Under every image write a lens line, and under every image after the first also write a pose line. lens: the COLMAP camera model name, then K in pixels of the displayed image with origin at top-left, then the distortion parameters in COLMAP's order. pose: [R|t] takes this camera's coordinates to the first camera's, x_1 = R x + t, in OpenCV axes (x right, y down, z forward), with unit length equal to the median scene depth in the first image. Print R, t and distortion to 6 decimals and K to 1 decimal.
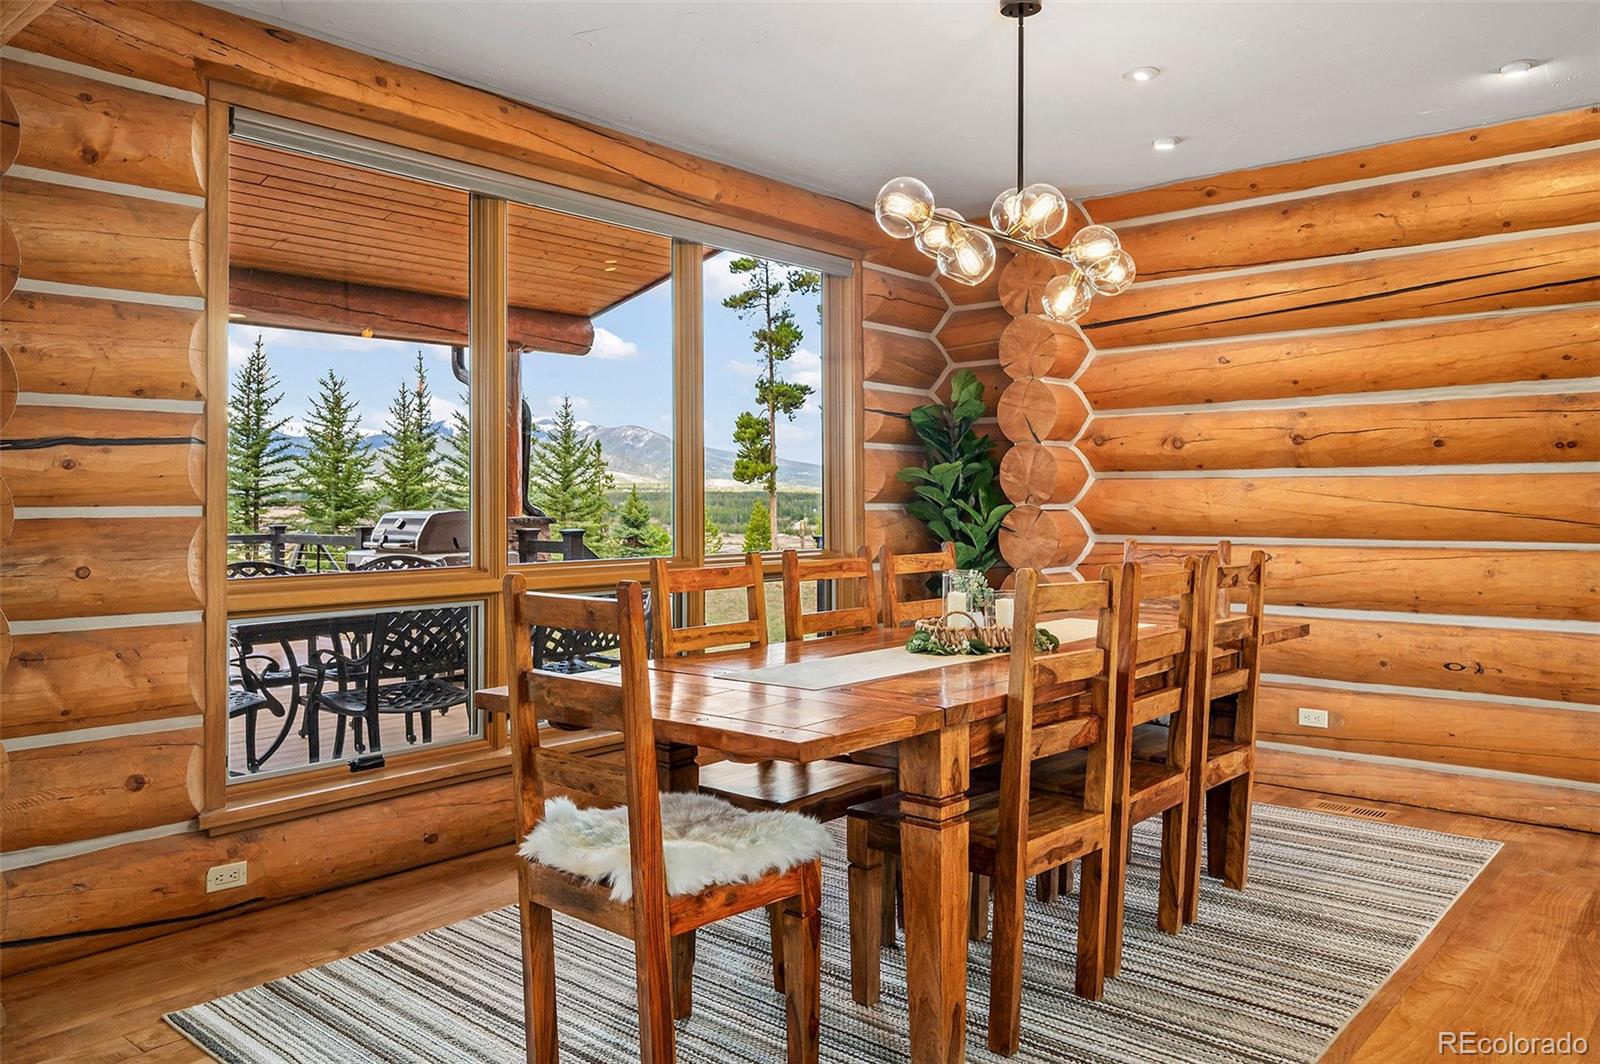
lens RADIAL K [[1157.7, 0, 800.2], [0, 1157.7, 524.3], [0, 0, 1]] dist [0.002539, -0.000486]
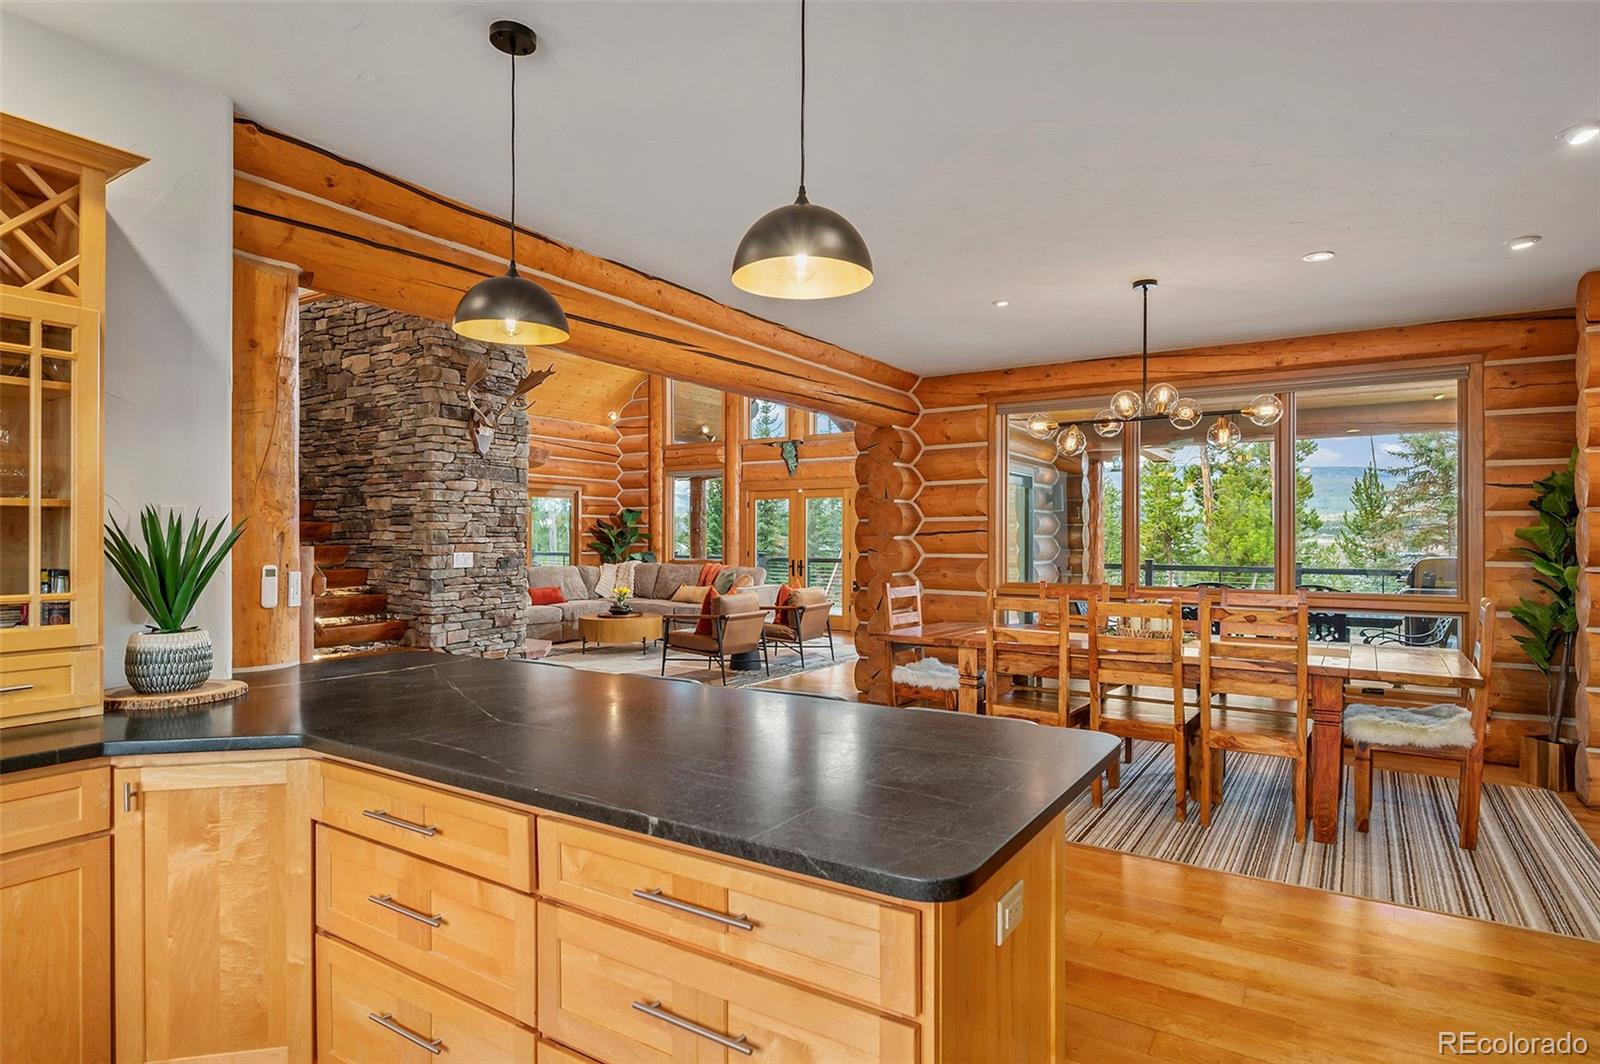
lens RADIAL K [[864.7, 0, 800.1], [0, 864.7, 537.5], [0, 0, 1]] dist [0.000064, 0.000125]
pose [[0.143030, -0.003619, -0.989712, 1.493027], [-0.025751, 0.999641, -0.007377, -0.030592], [0.989383, 0.026541, 0.142885, 0.283786]]
